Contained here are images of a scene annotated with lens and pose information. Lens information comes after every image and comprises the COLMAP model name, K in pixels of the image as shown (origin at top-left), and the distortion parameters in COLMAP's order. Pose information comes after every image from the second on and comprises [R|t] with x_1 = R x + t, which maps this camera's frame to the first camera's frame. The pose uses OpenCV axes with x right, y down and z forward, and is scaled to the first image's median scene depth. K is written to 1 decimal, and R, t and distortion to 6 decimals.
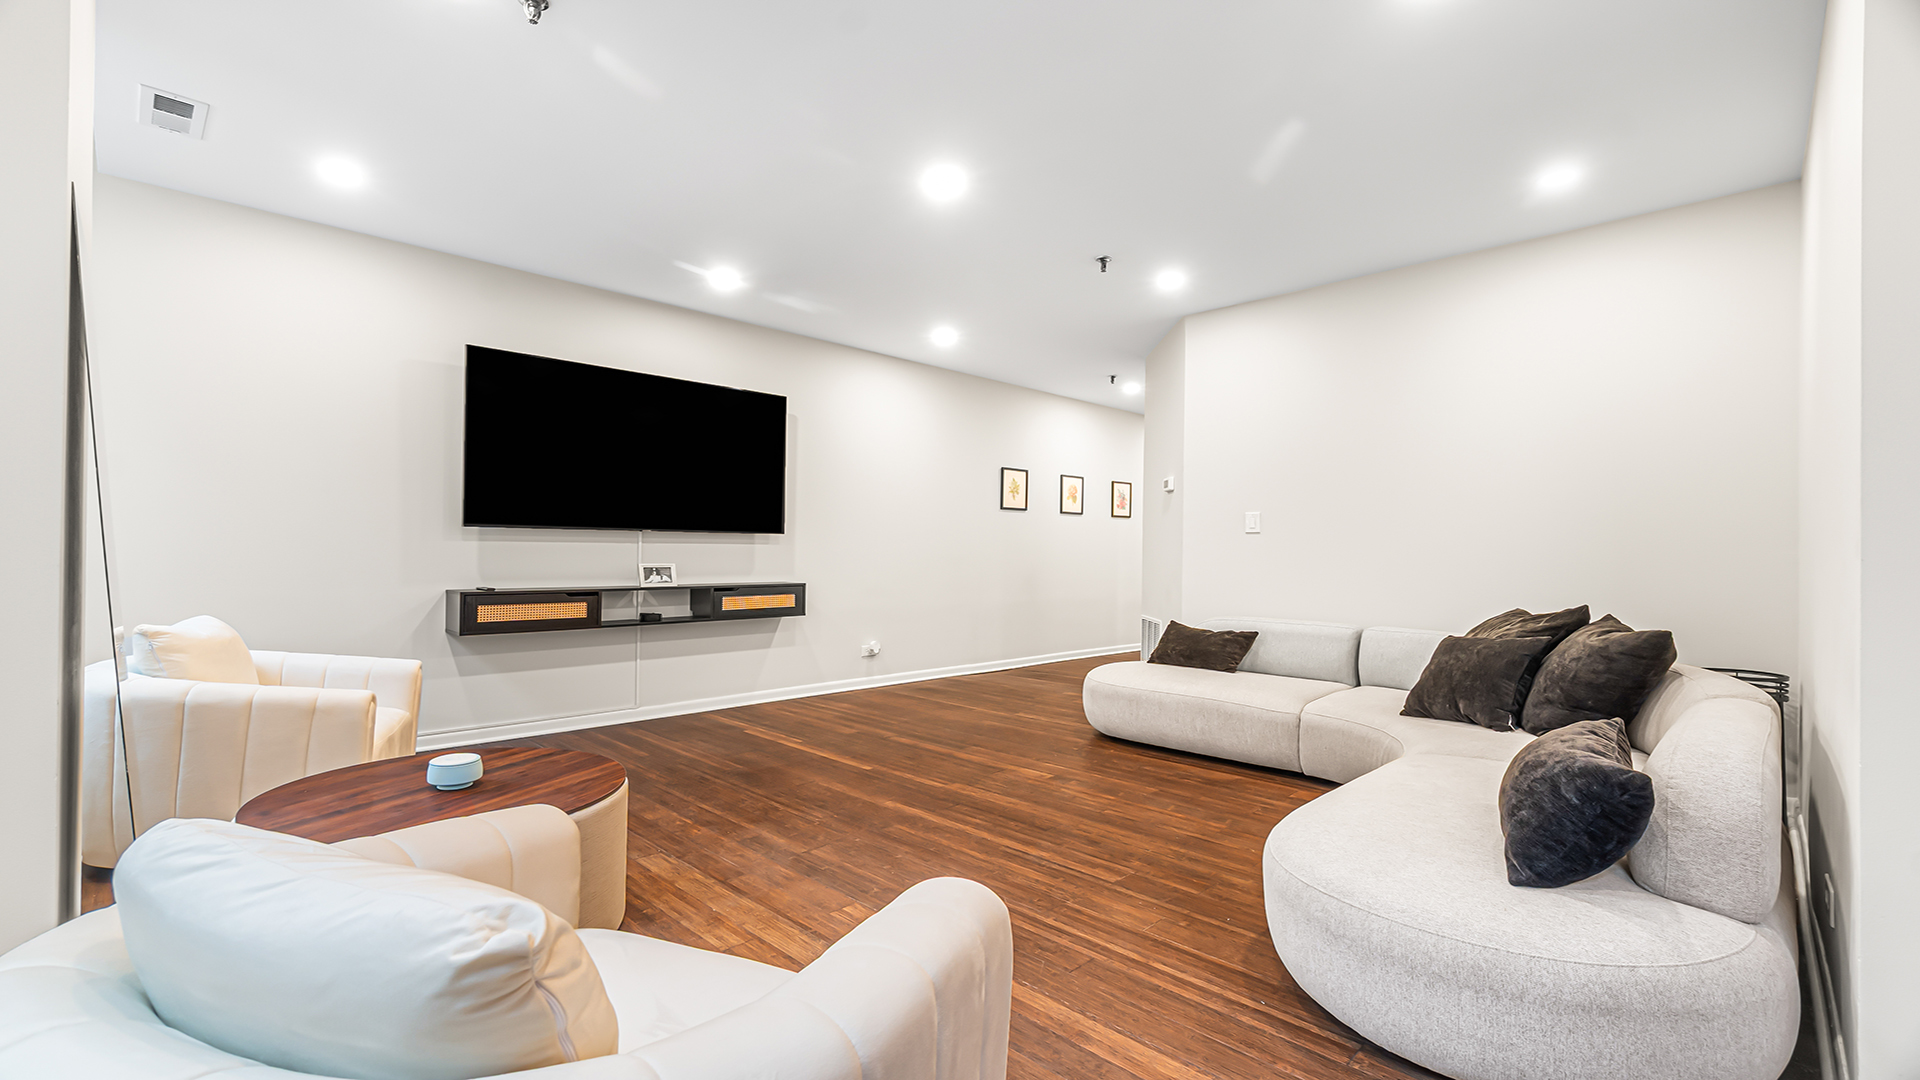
lens RADIAL K [[819.0, 0, 949.5], [0, 819.0, 546.7], [0, 0, 1]] dist [0.007397, -0.000063]
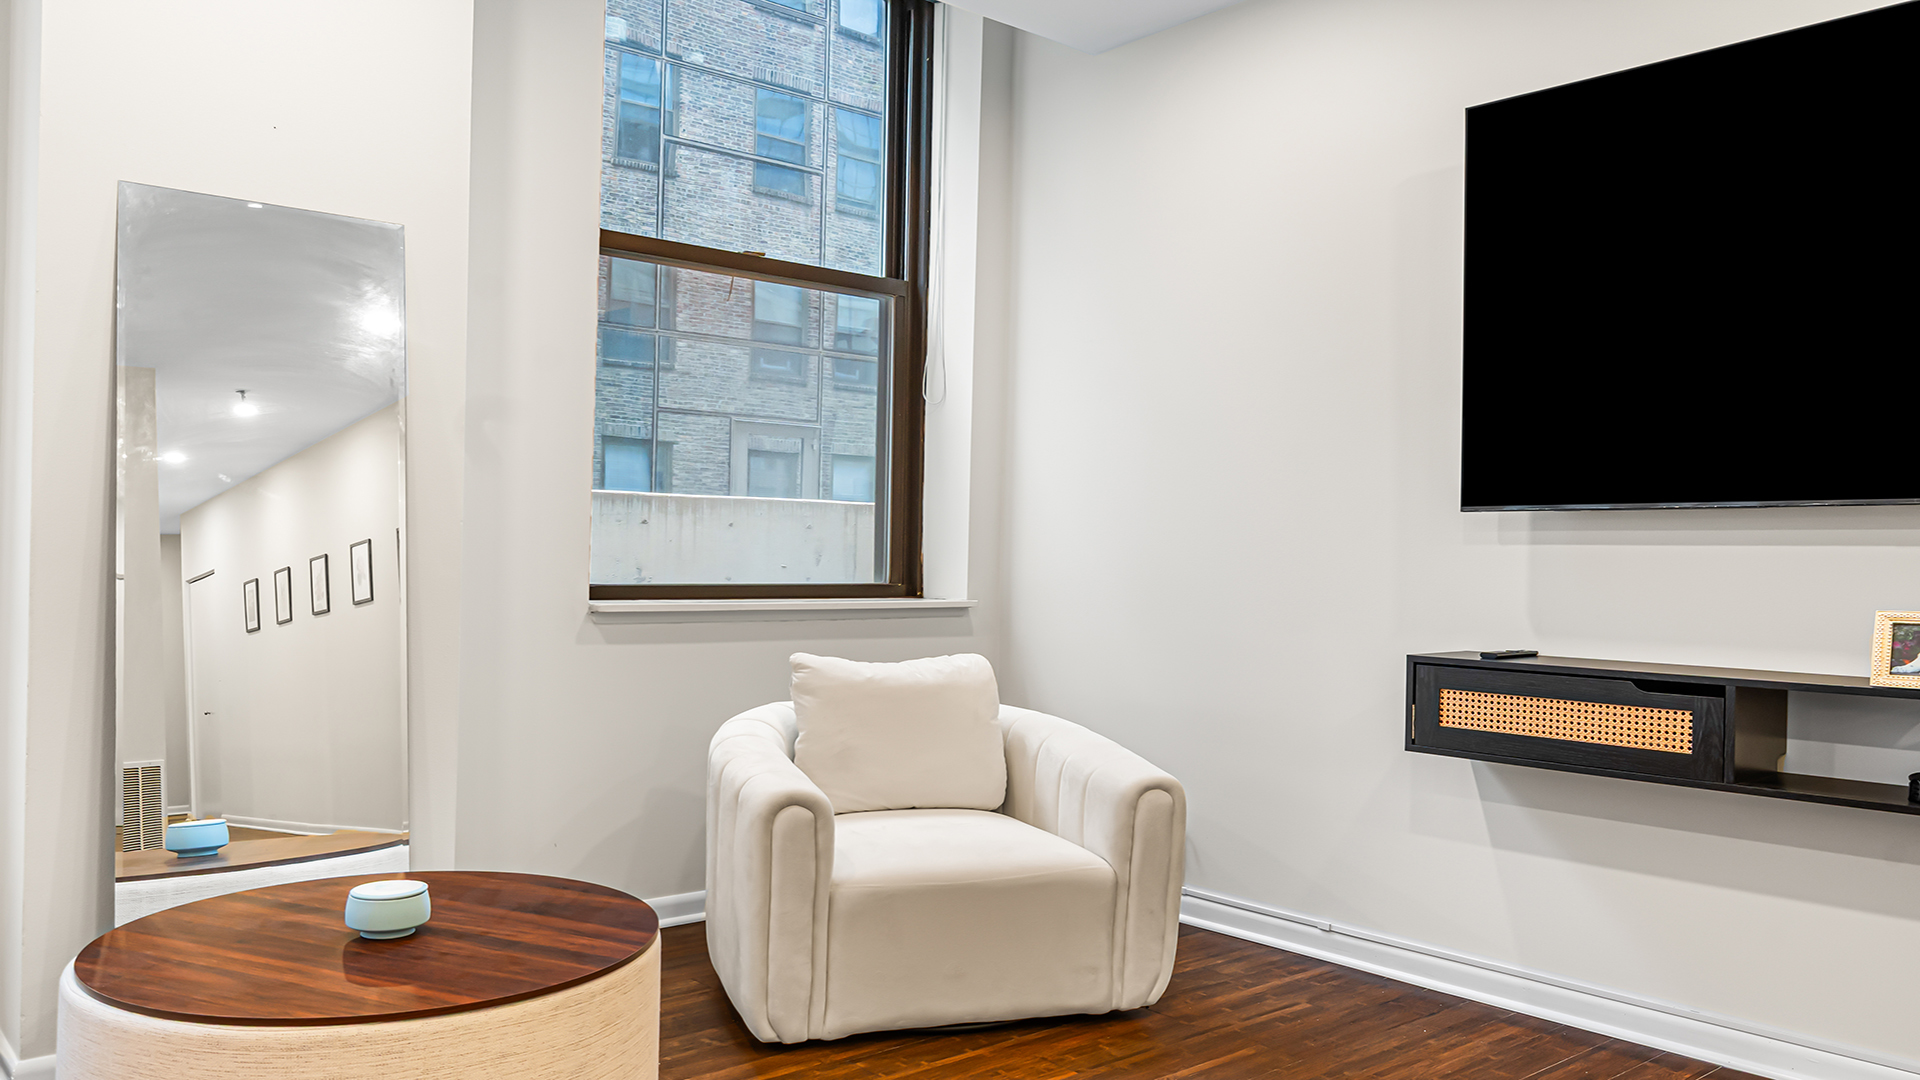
lens RADIAL K [[1430.1, 0, 964.8], [0, 1430.1, 558.9], [0, 0, 1]] dist [0.000096, 0.002713]
pose [[-0.150917, -0.017792, -0.988386, 0.216357], [-0.005744, 0.999837, -0.017121, 0.015511], [0.988530, 0.003094, -0.150994, 0.816000]]
